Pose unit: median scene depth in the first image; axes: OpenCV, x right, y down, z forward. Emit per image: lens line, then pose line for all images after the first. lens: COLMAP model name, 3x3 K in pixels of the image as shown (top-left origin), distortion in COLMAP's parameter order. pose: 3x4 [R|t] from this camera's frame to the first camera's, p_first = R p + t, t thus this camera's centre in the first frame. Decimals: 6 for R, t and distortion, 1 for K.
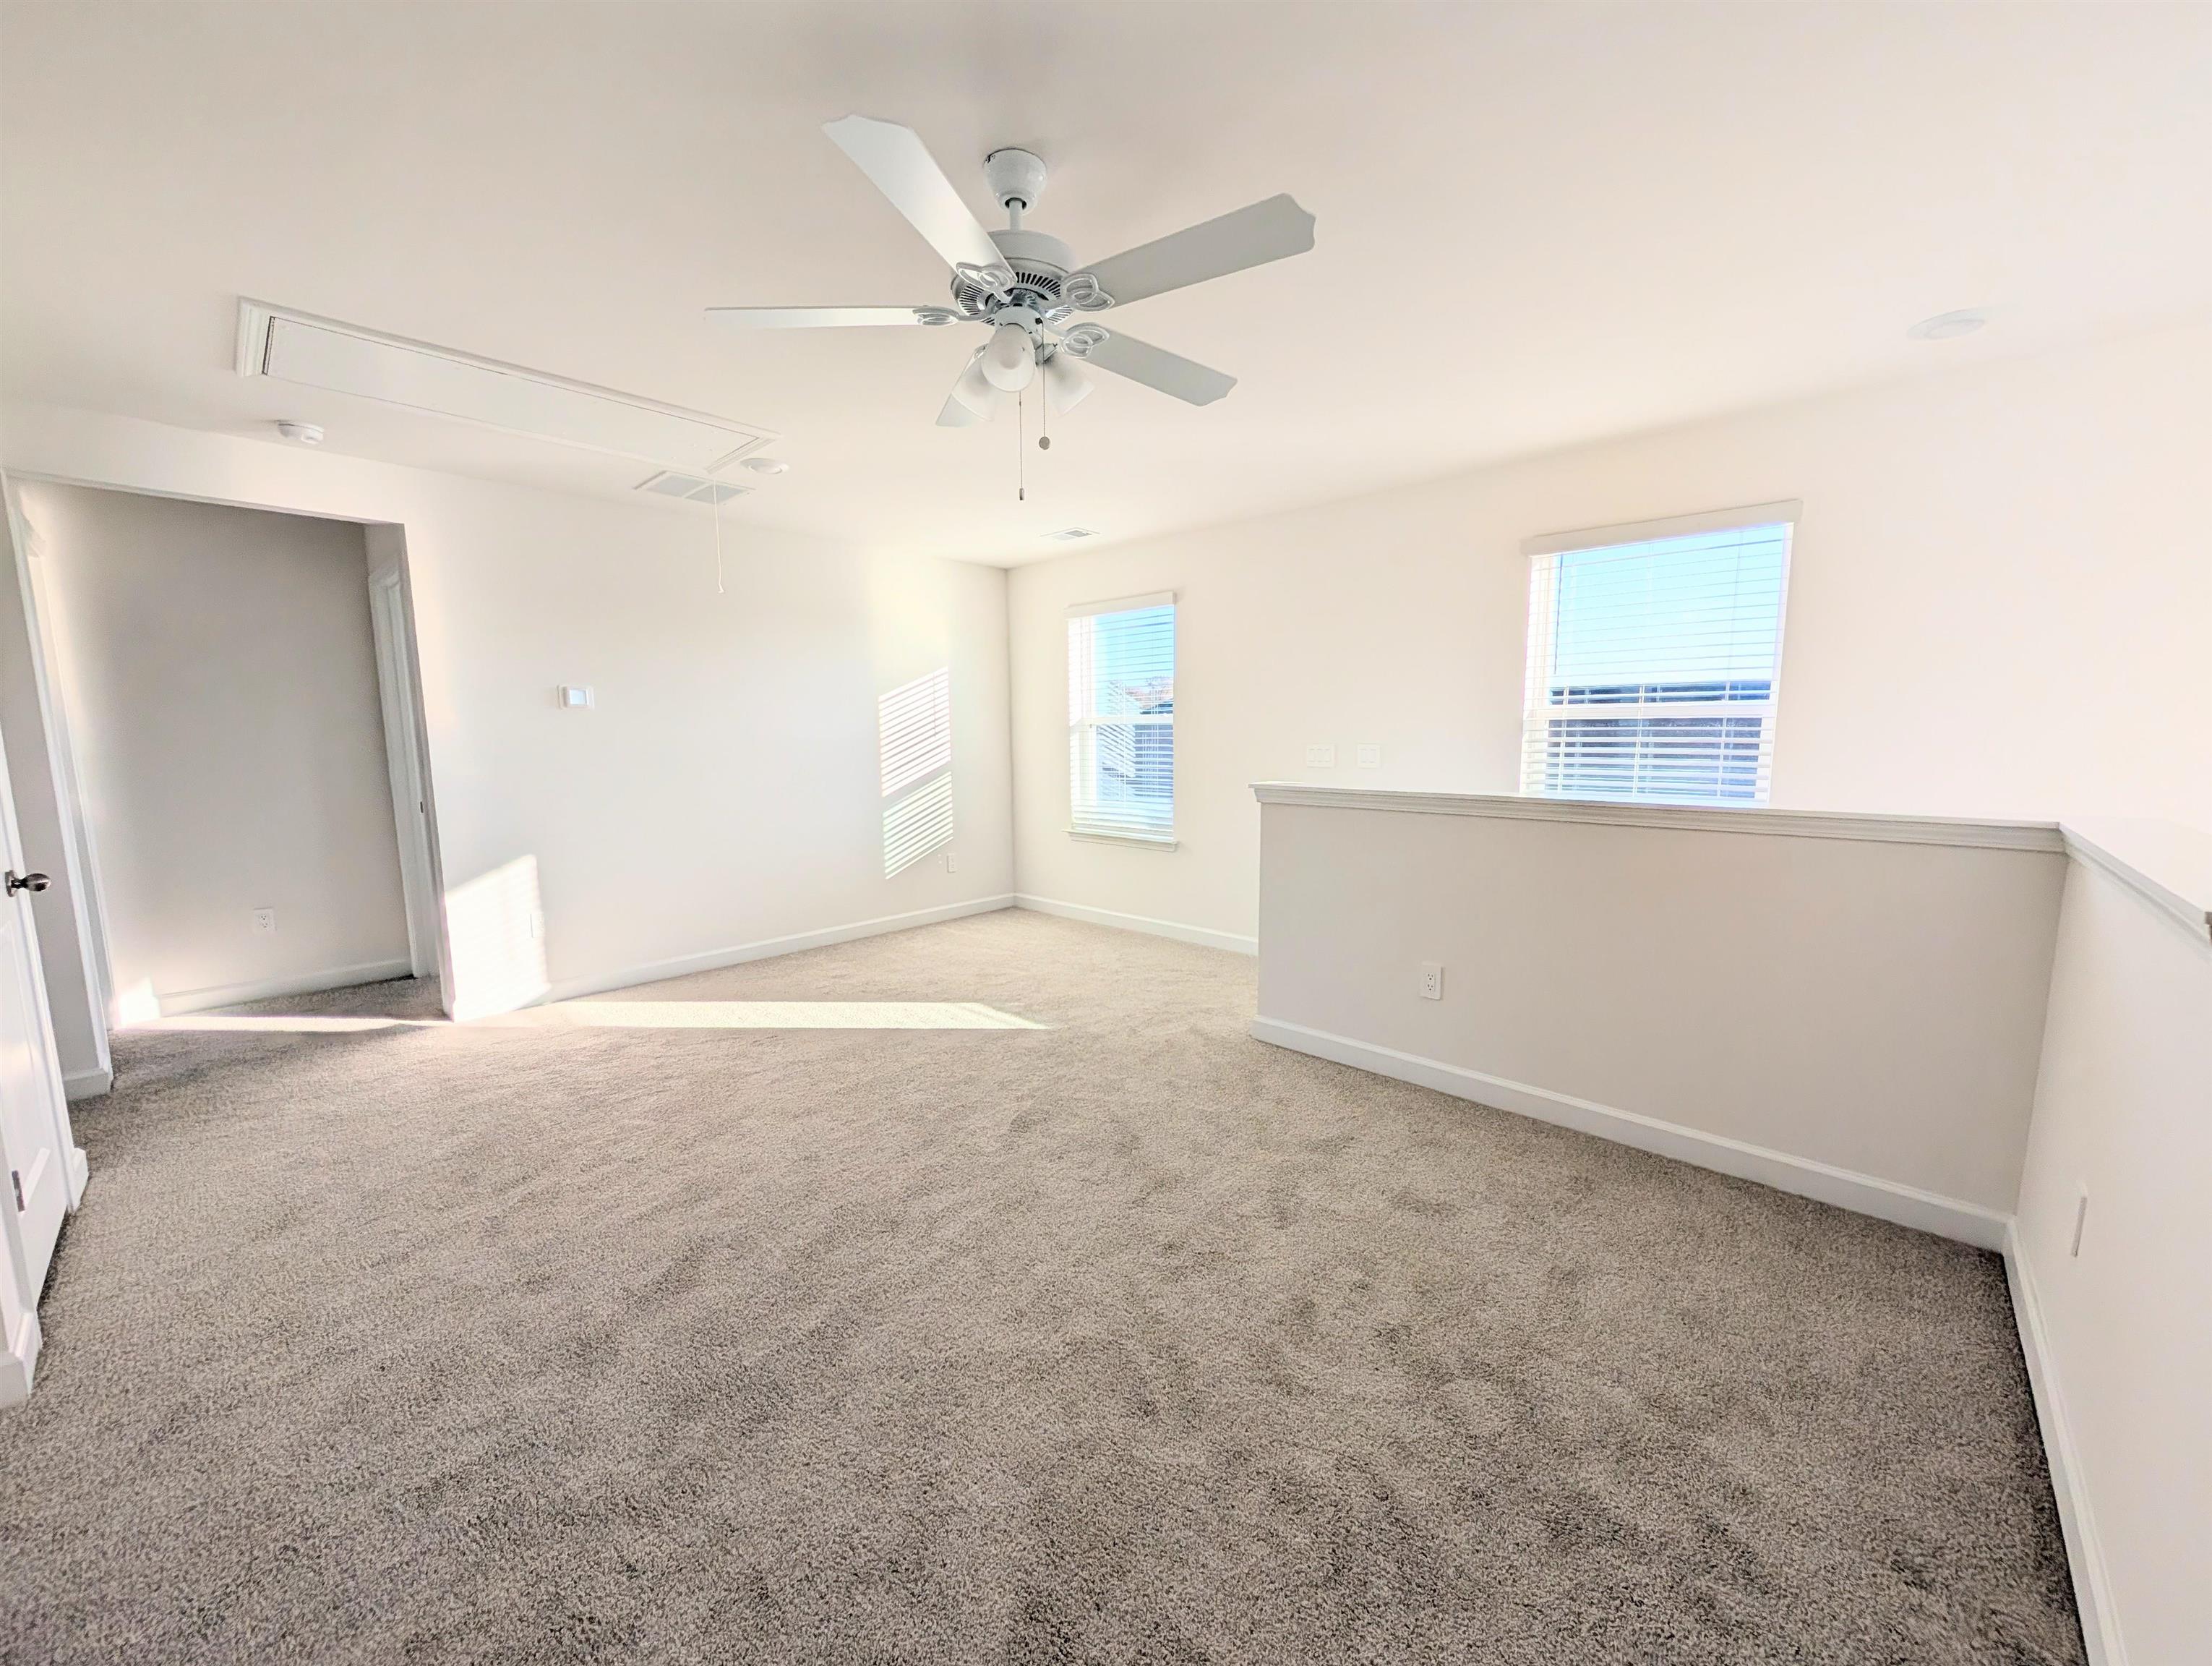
lens RADIAL K [[837.6, 0, 1110.5], [0, 837.6, 836.1], [0, 0, 1]] dist [-0.002804, 0.000584]
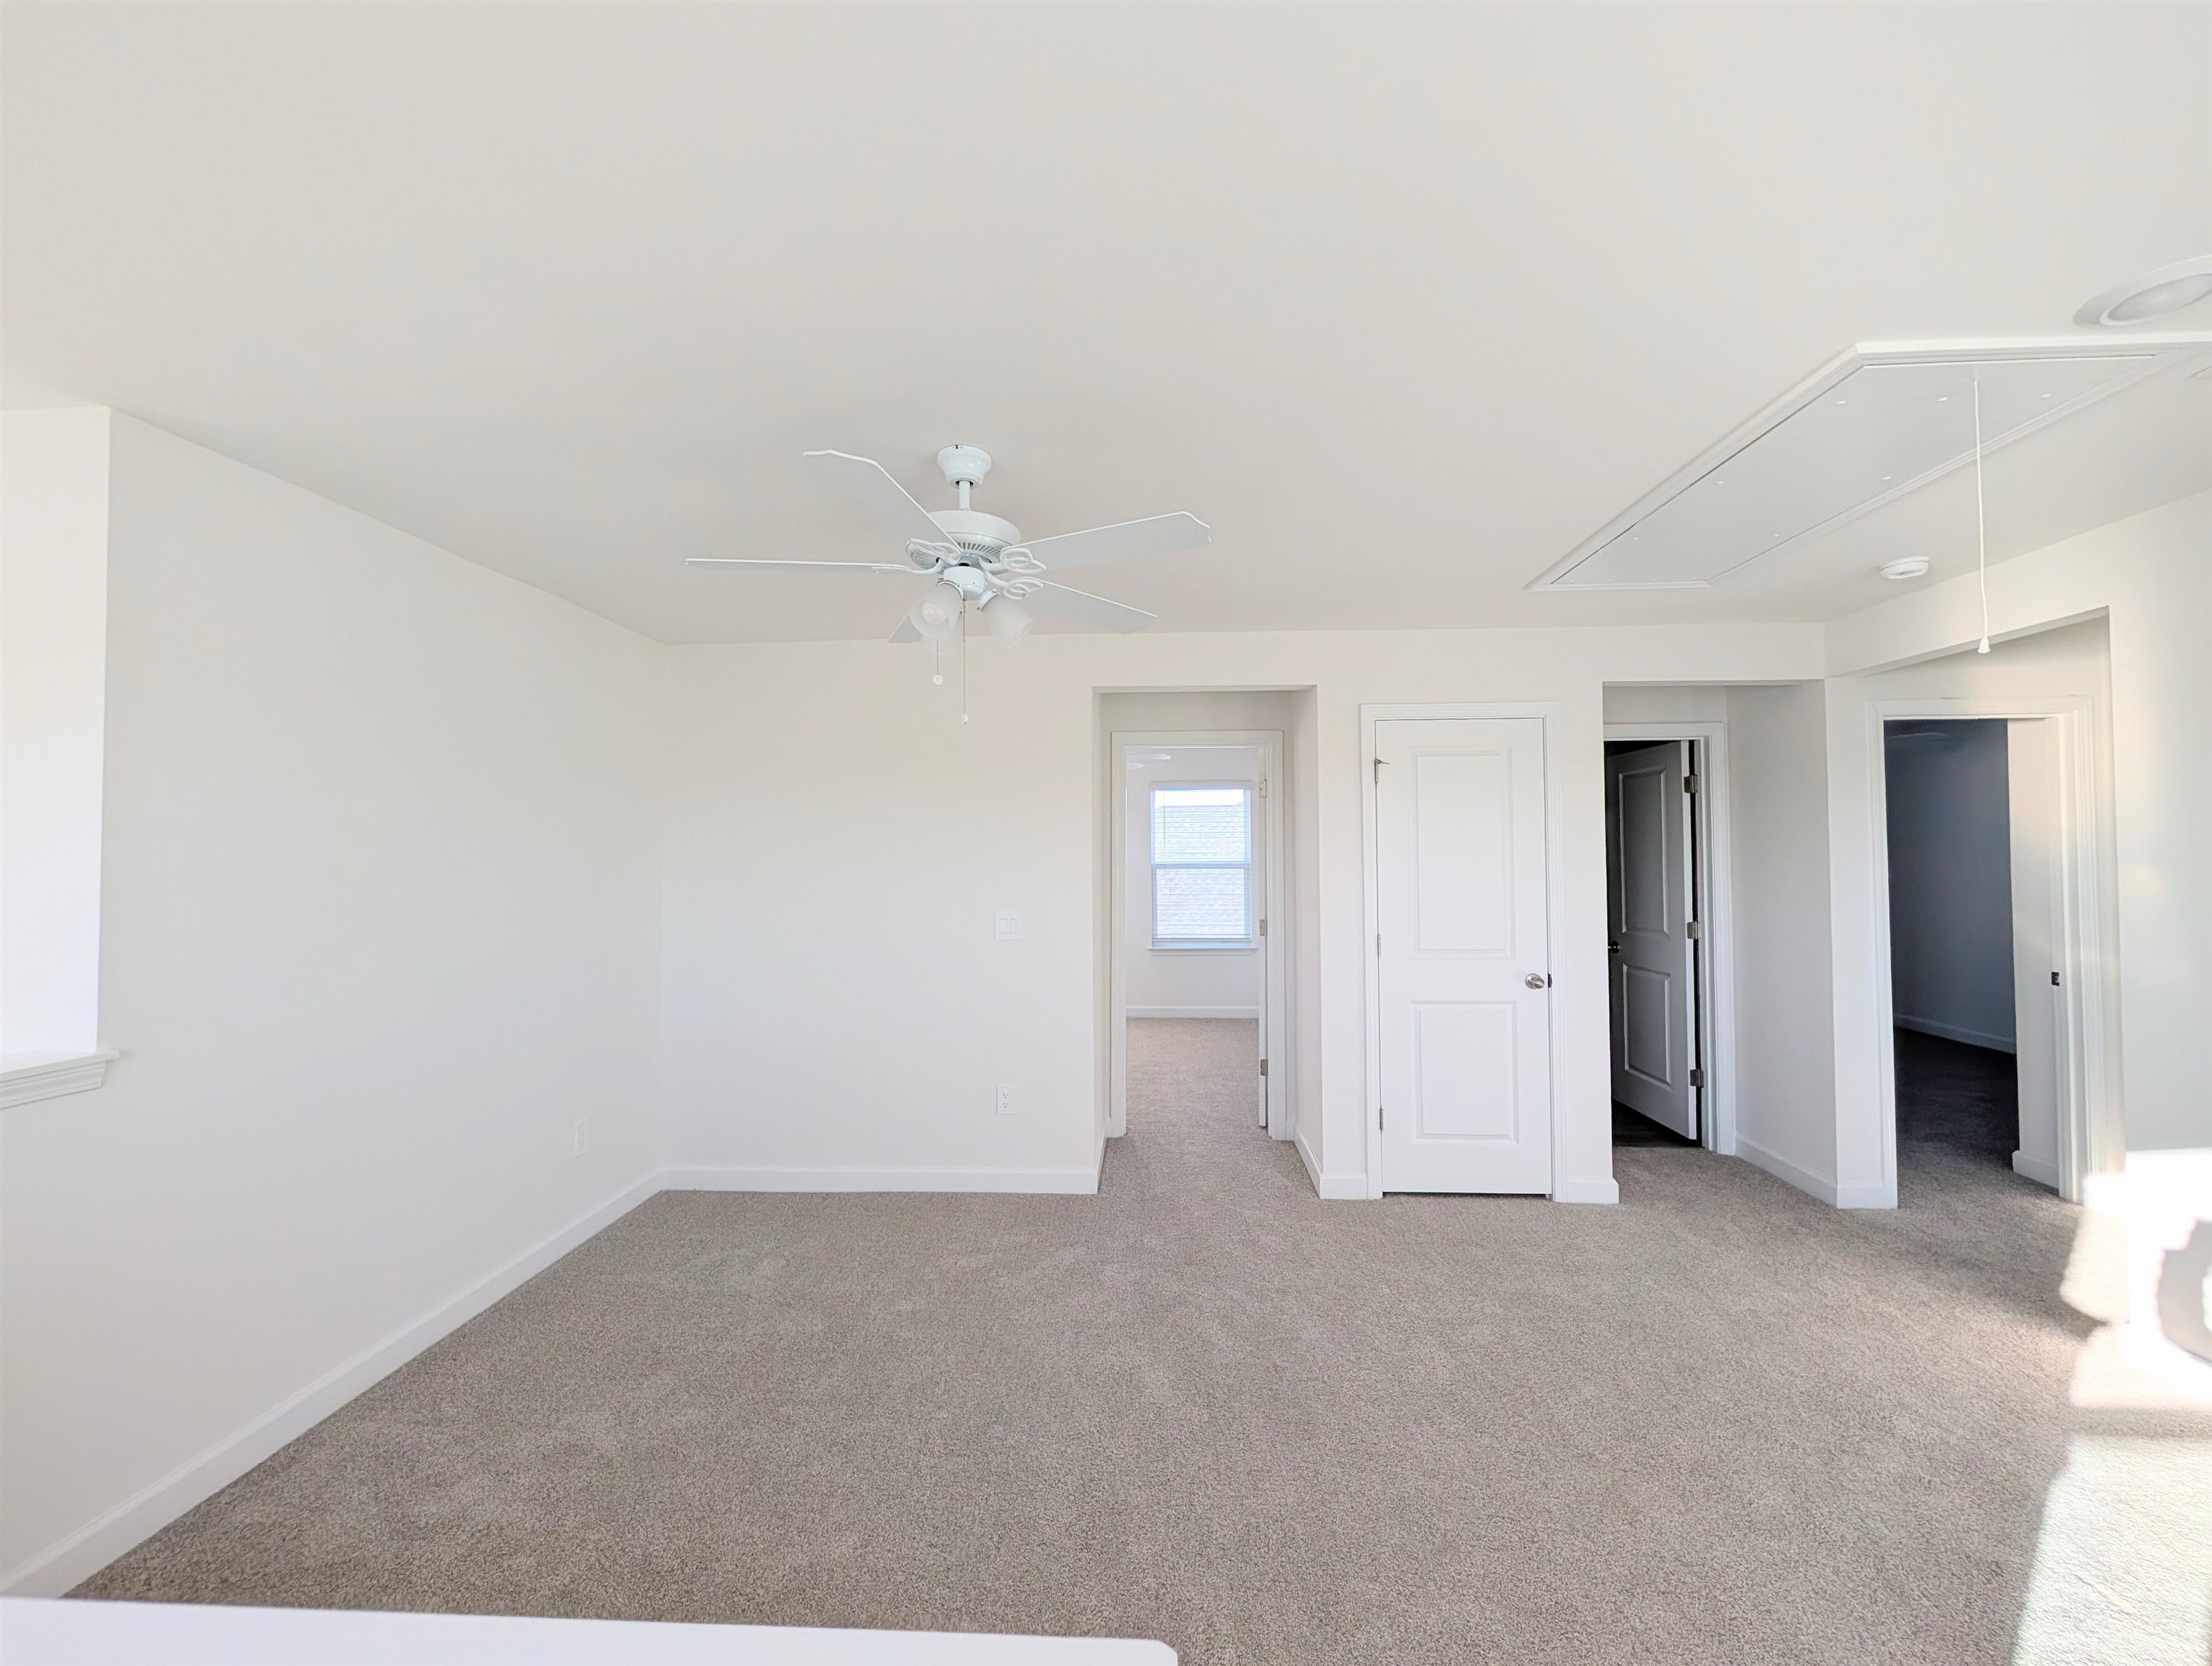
lens RADIAL K [[837.6, 0, 1110.6], [0, 837.6, 836.8], [0, 0, 1]] dist [-0.002804, 0.000584]
pose [[-0.766576, -0.002364, -0.642150, 0.163203], [-0.070054, 0.994333, 0.079967, -0.125682], [0.638321, 0.106286, -0.762397, 0.709624]]
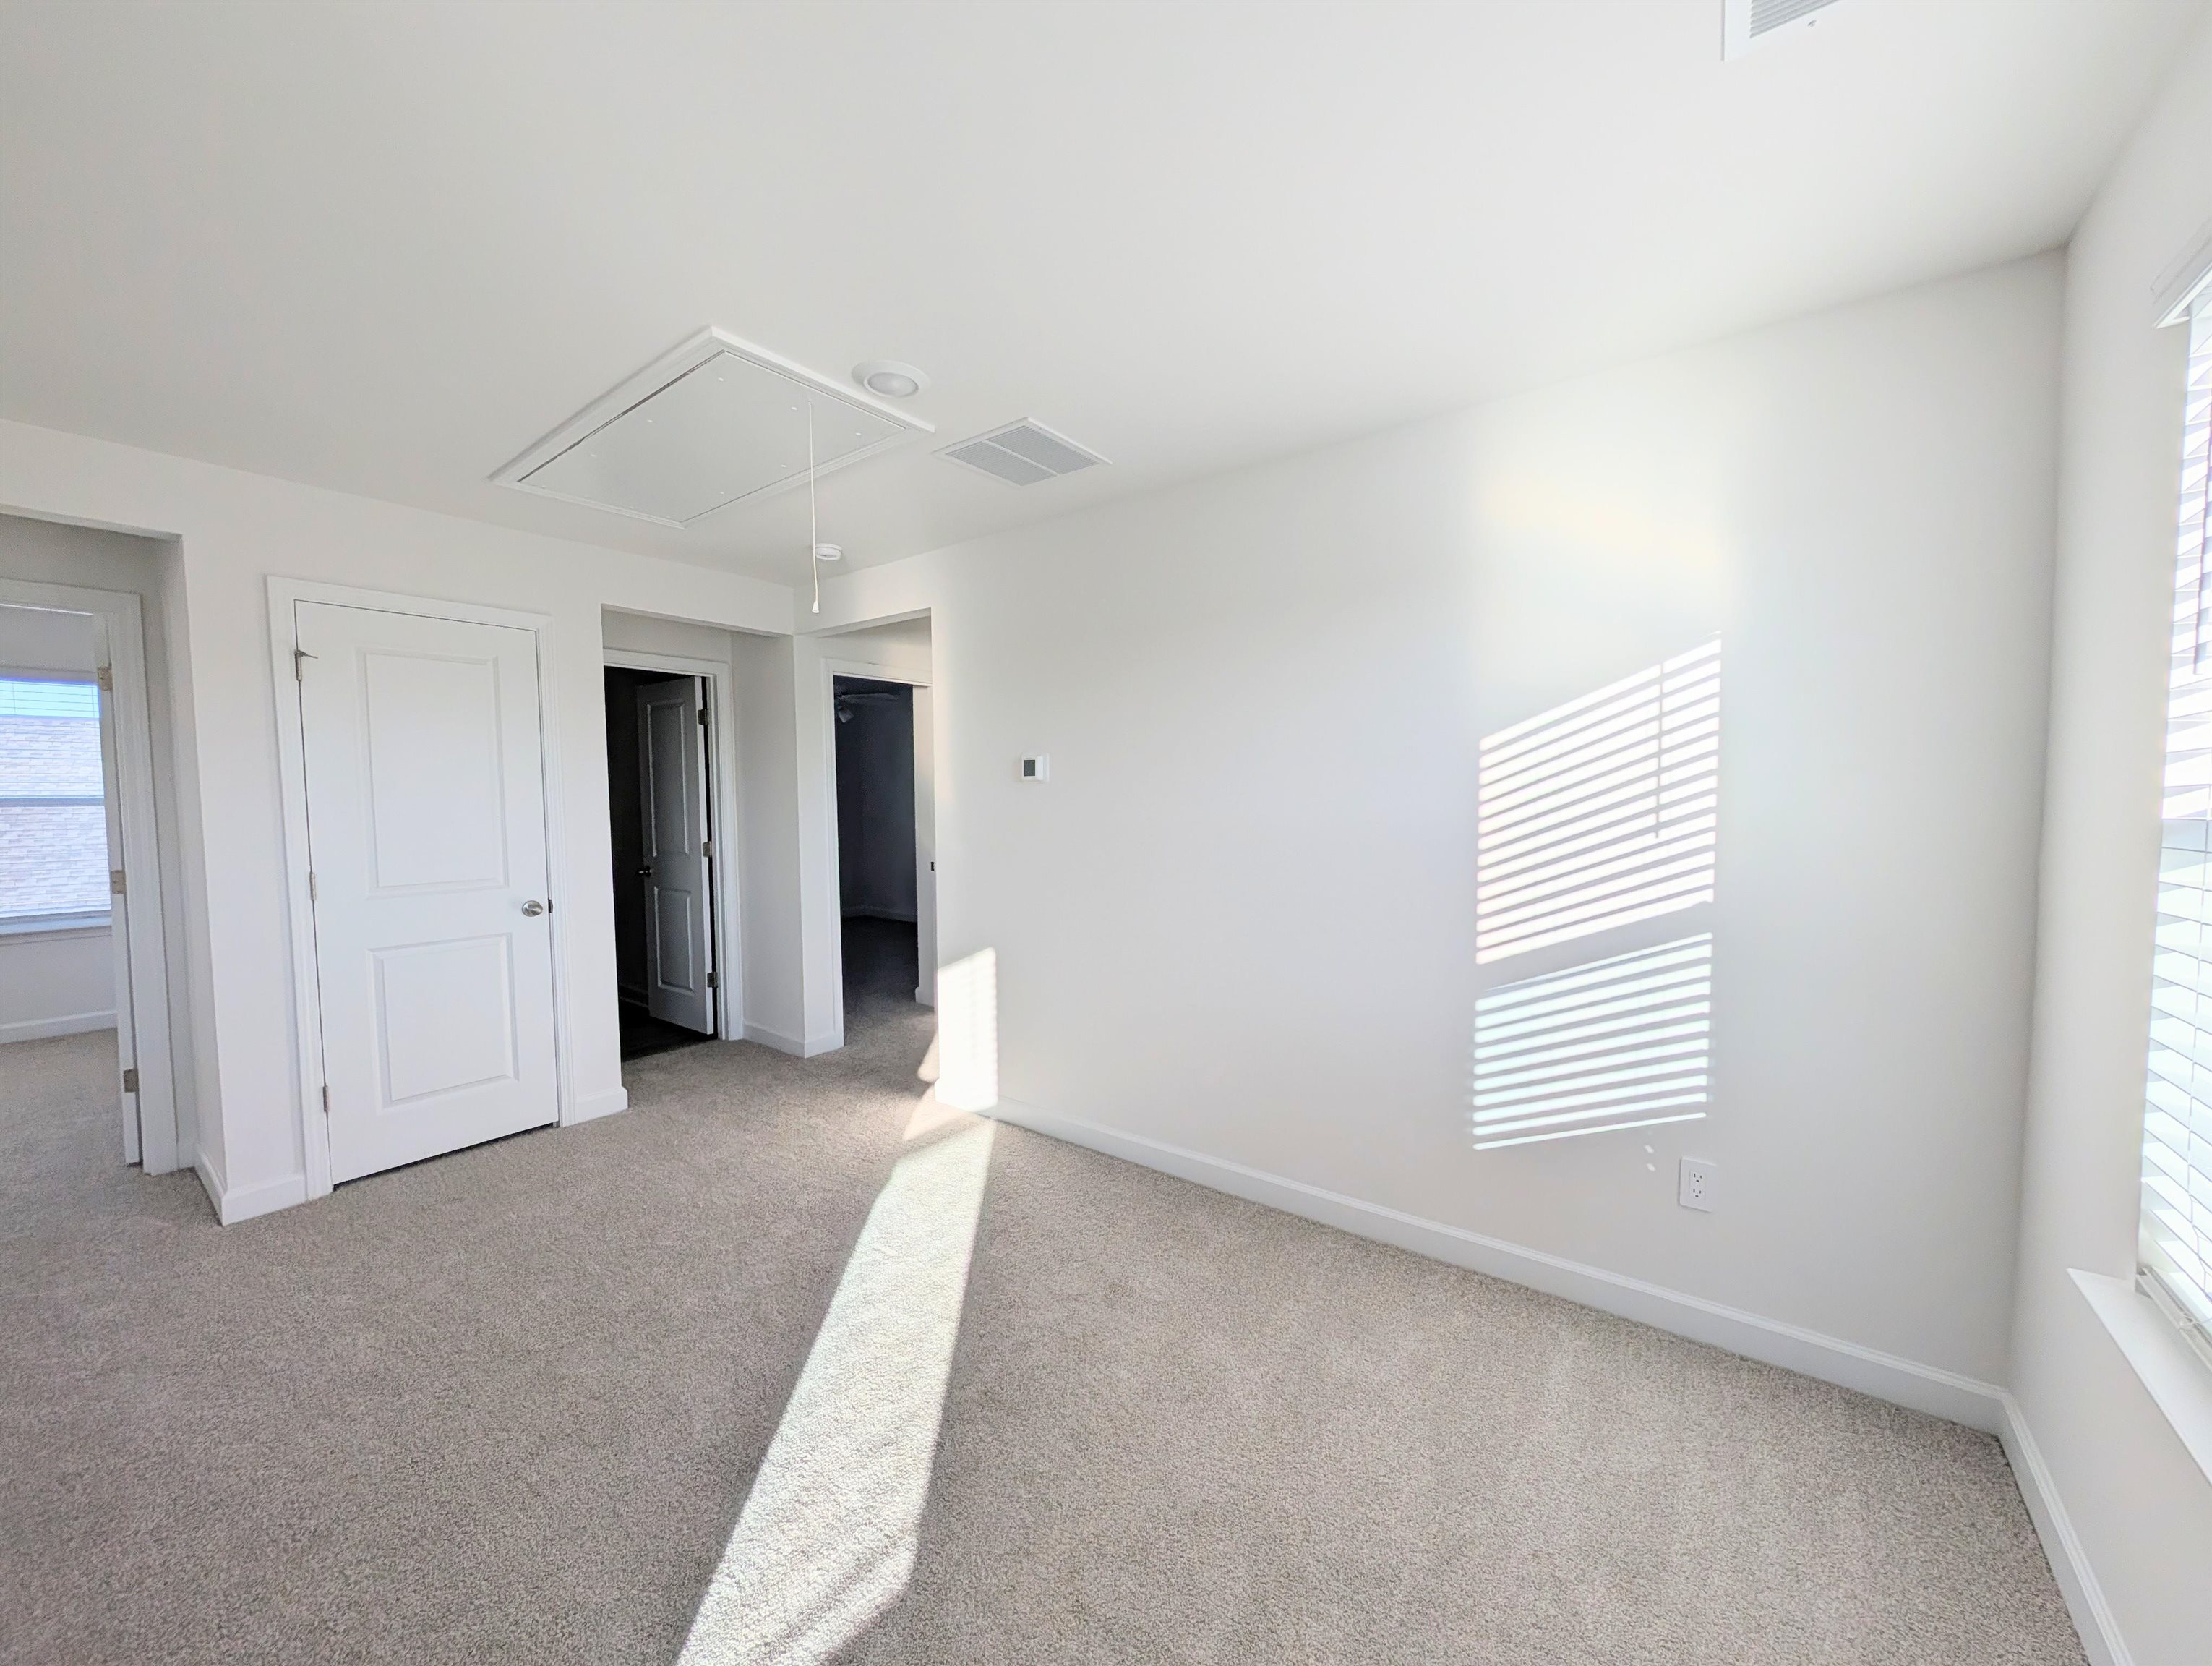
lens RADIAL K [[837.6, 0, 1105.7], [0, 837.6, 834.5], [0, 0, 1]] dist [-0.002804, 0.000584]
pose [[0.105545, 0.057842, -0.992731, 0.149579], [-0.116989, 0.992096, 0.045367, -0.117133], [0.987509, 0.111351, 0.111478, 0.784870]]
